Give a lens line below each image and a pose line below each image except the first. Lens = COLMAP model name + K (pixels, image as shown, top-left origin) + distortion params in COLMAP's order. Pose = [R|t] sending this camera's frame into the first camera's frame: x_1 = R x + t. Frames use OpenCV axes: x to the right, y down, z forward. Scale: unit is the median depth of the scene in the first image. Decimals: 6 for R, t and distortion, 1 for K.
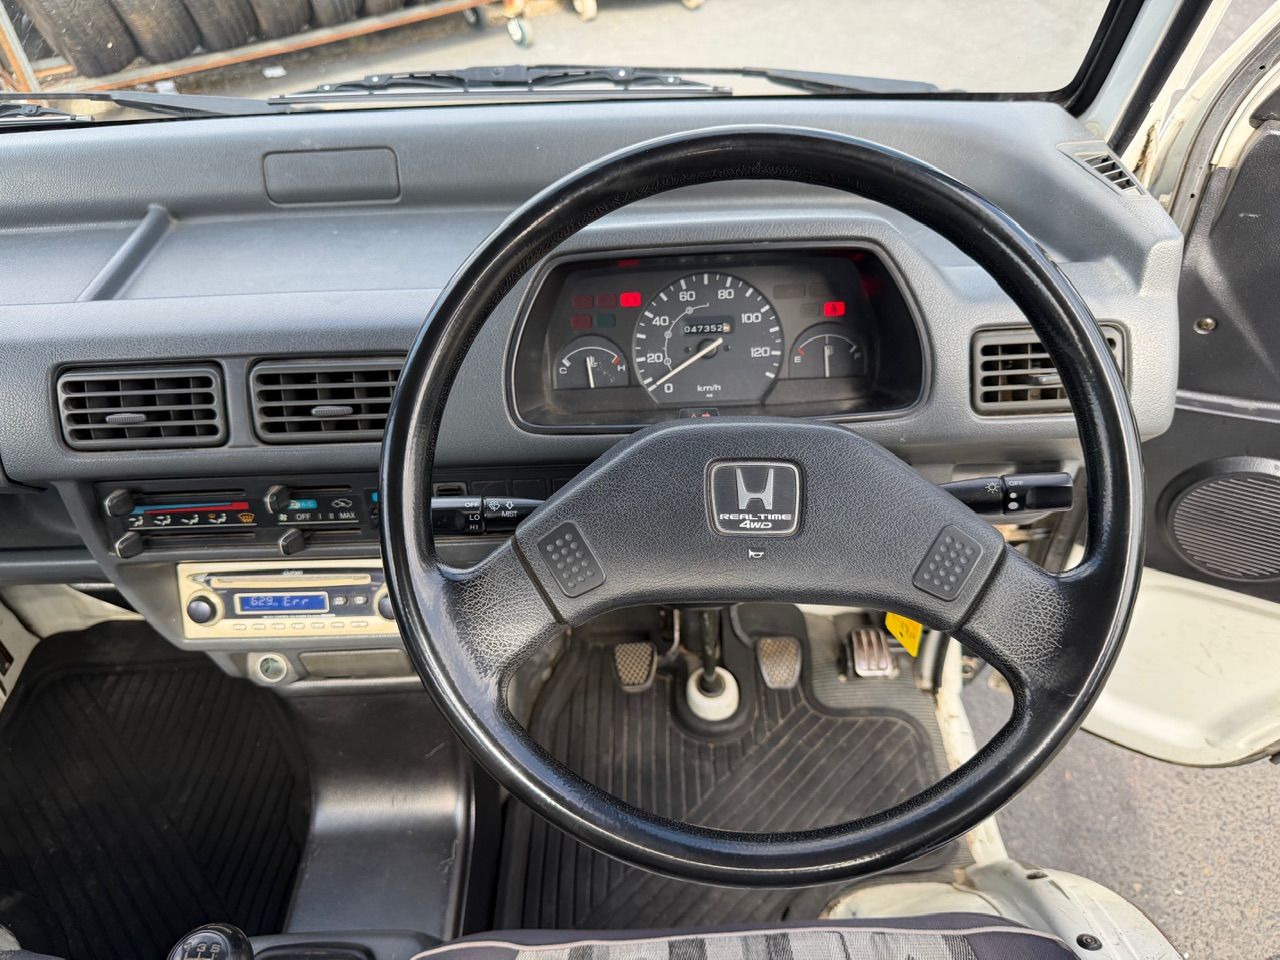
lens RADIAL K [[917.4, 0, 639.1], [0, 917.4, 498.8], [0, 0, 1]] dist [0.059307, -0.104046]
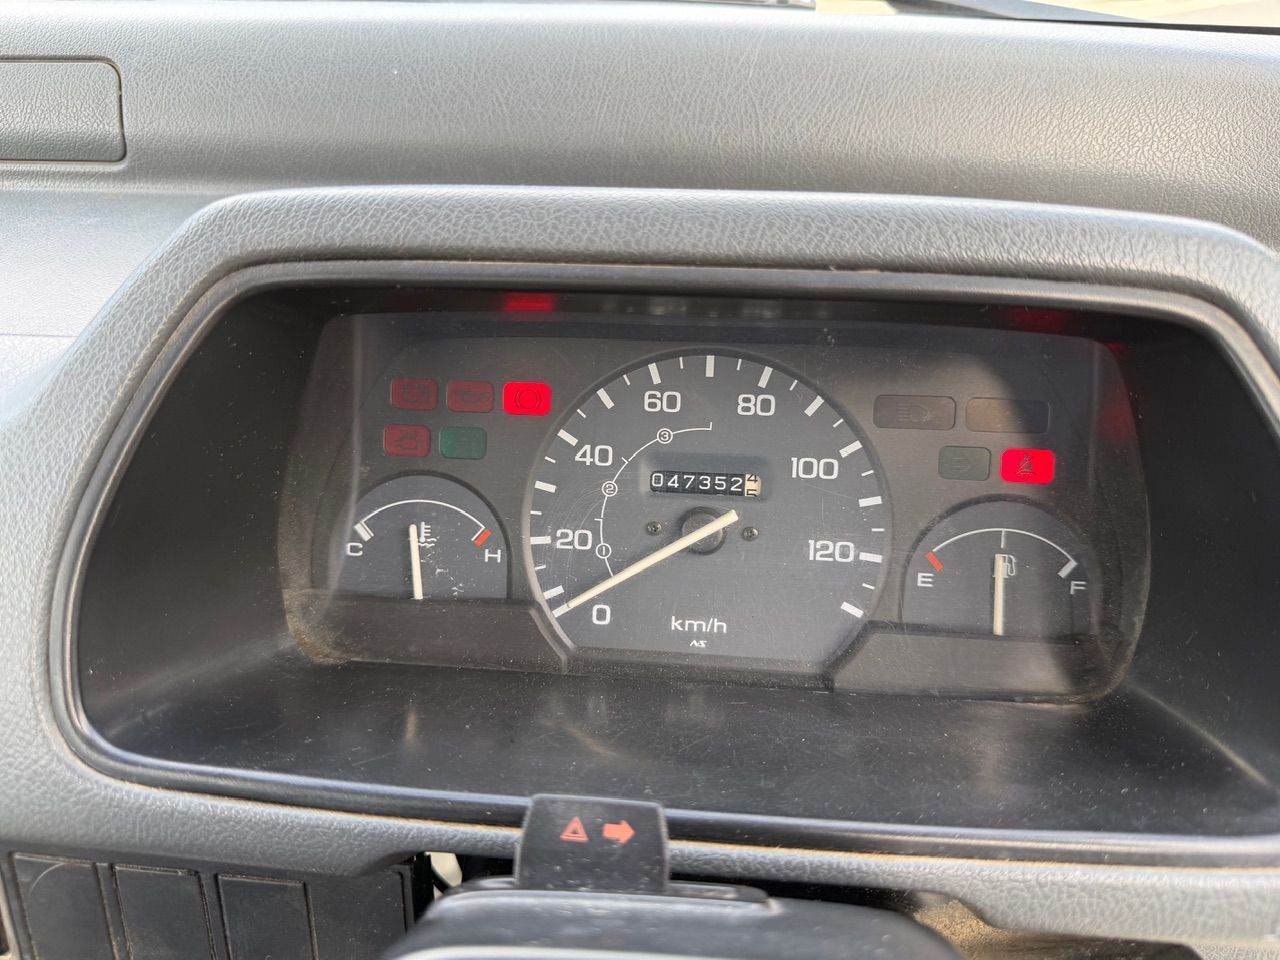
lens RADIAL K [[907.8, 0, 642.6], [0, 907.8, 484.0], [0, 0, 1]] dist [0.002327, -0.005586]
pose [[0.991506, 0.092349, -0.091583, 0.082774], [-0.102044, 0.988949, -0.107546, -0.136865], [0.080639, 0.115978, 0.989973, 0.589970]]
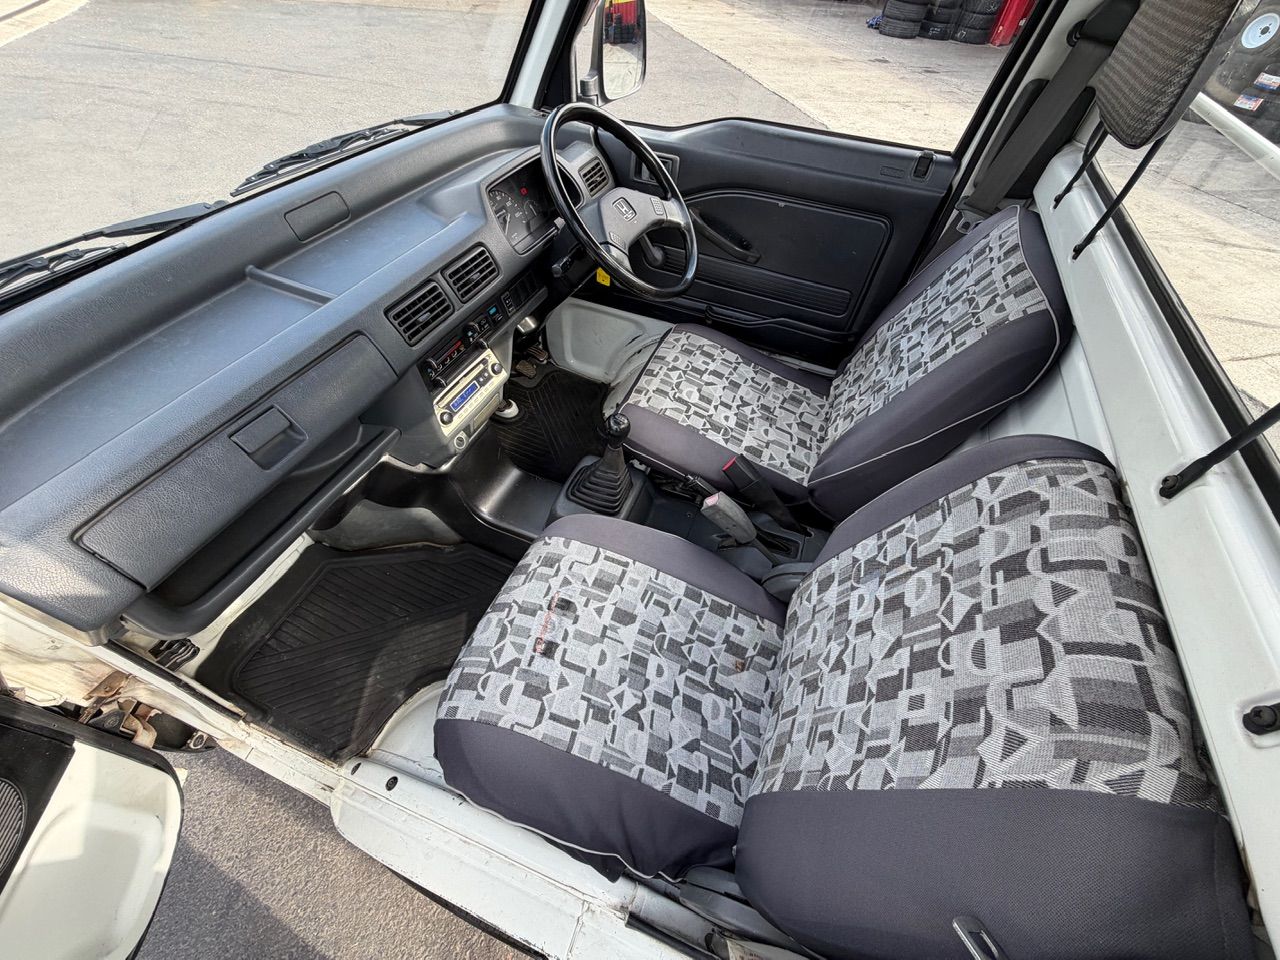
lens RADIAL K [[509.8, 0, 639.1], [0, 509.8, 477.3], [0, 0, 1]] dist [0.000208, 0.000192]
pose [[0.382159, -0.664008, 0.642688, -1.204802], [0.553665, 0.721353, 0.416059, -0.028089], [-0.739872, 0.196833, 0.643309, -0.083534]]
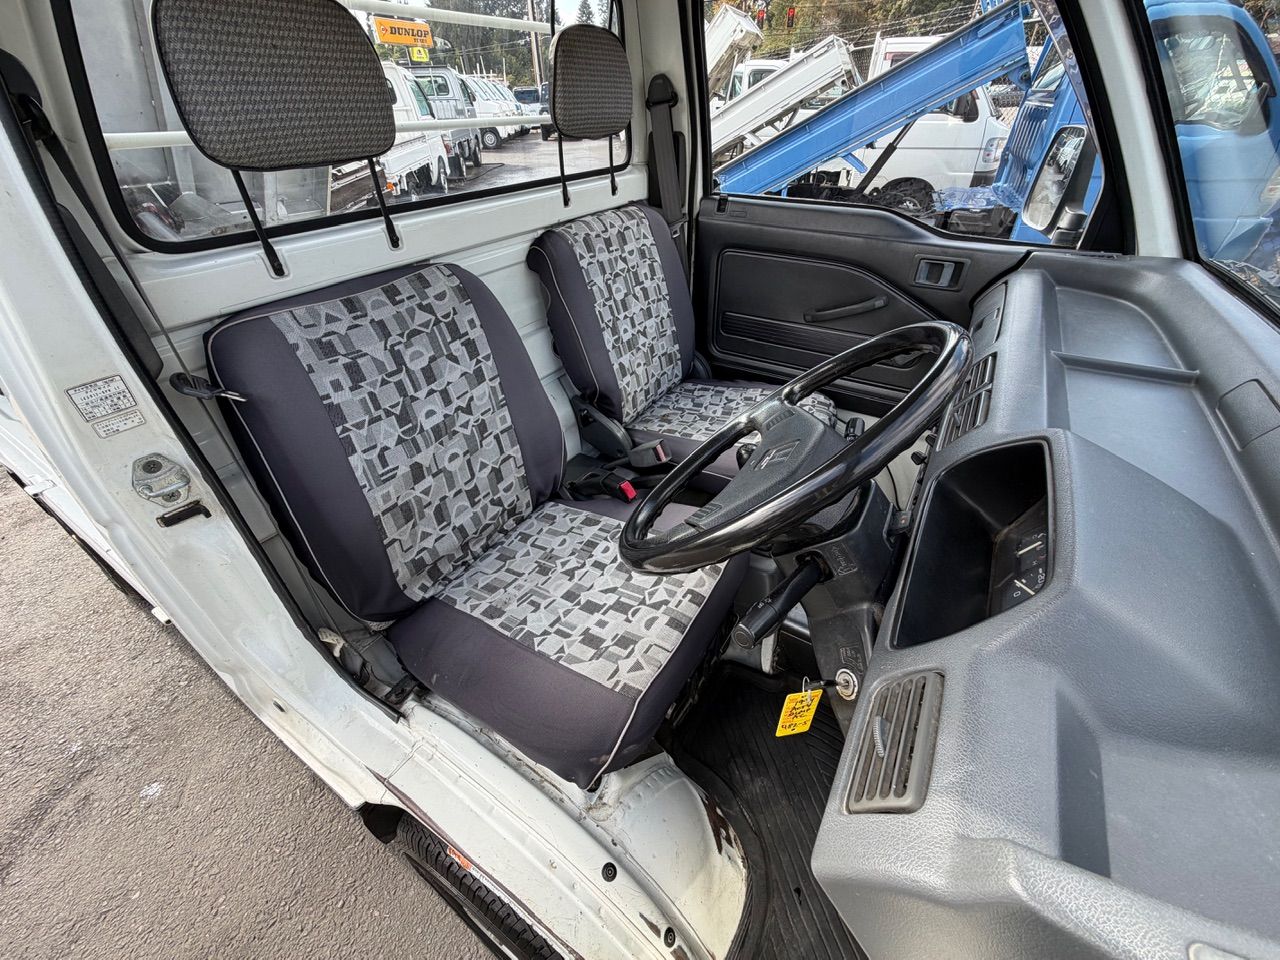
lens RADIAL K [[509.8, 0, 639.1], [0, 509.8, 477.3], [0, 0, 1]] dist [0.000208, 0.000192]
pose [[-0.541291, 0.533505, -0.649905, 0.671722], [-0.529574, 0.384057, 0.756341, -0.429732], [0.653112, 0.753574, 0.074644, 0.498527]]
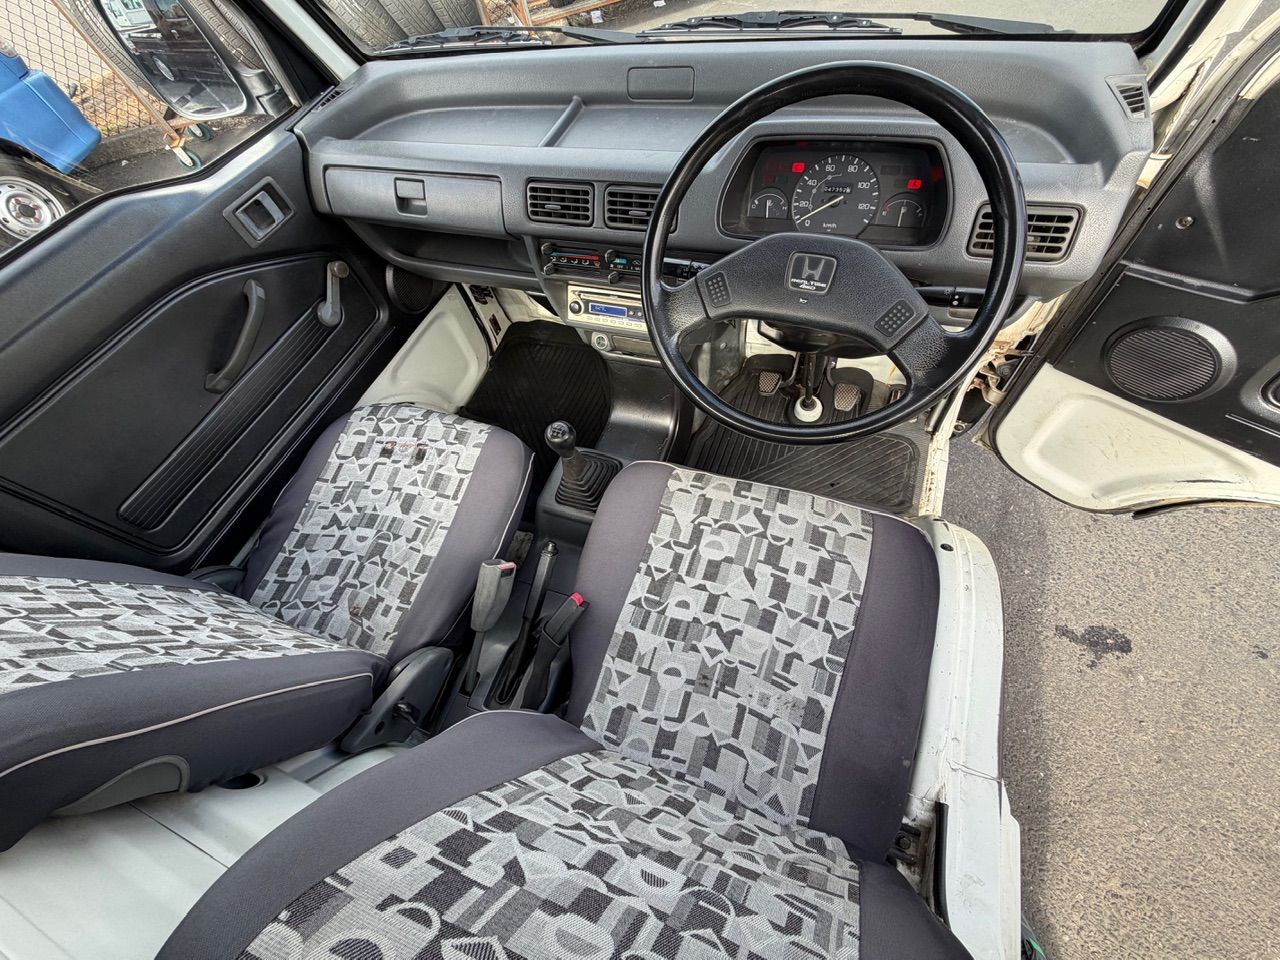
lens RADIAL K [[509.8, 0, 639.1], [0, 509.8, 477.3], [0, 0, 1]] dist [0.000208, 0.000192]
pose [[0.926828, 0.253249, -0.277228, 0.133988], [-0.154063, 0.929788, 0.334303, 0.068054], [0.342425, -0.267131, 0.900770, -0.198936]]
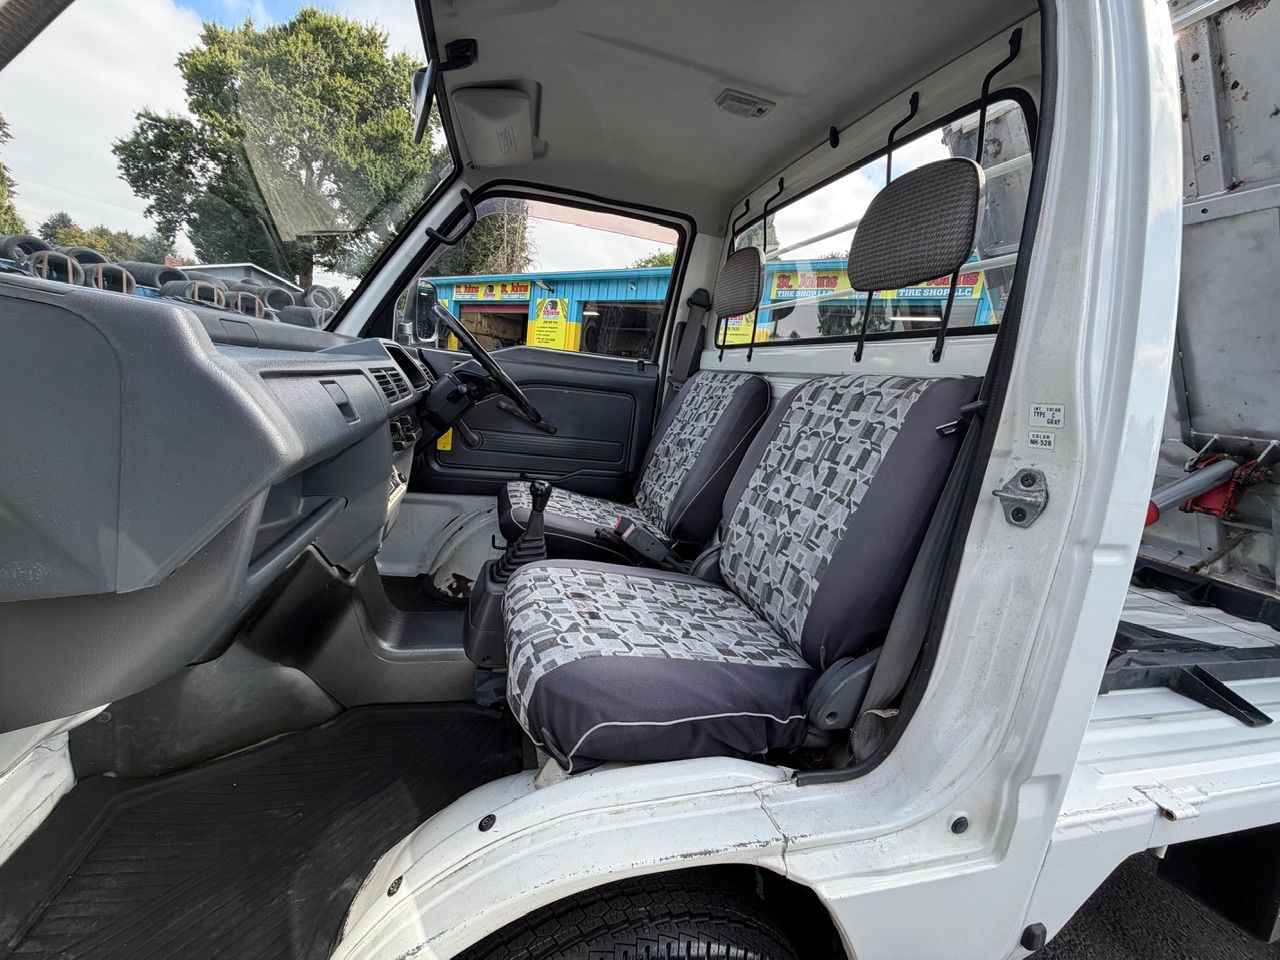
lens RADIAL K [[511.4, 0, 641.9], [0, 511.4, 473.1], [0, 0, 1]] dist [0.001179, 0.000329]
pose [[-0.264176, -0.171255, 0.949148, -1.831899], [0.547594, 0.783477, 0.293775, 0.056049], [-0.793947, 0.597357, -0.113198, 0.638512]]
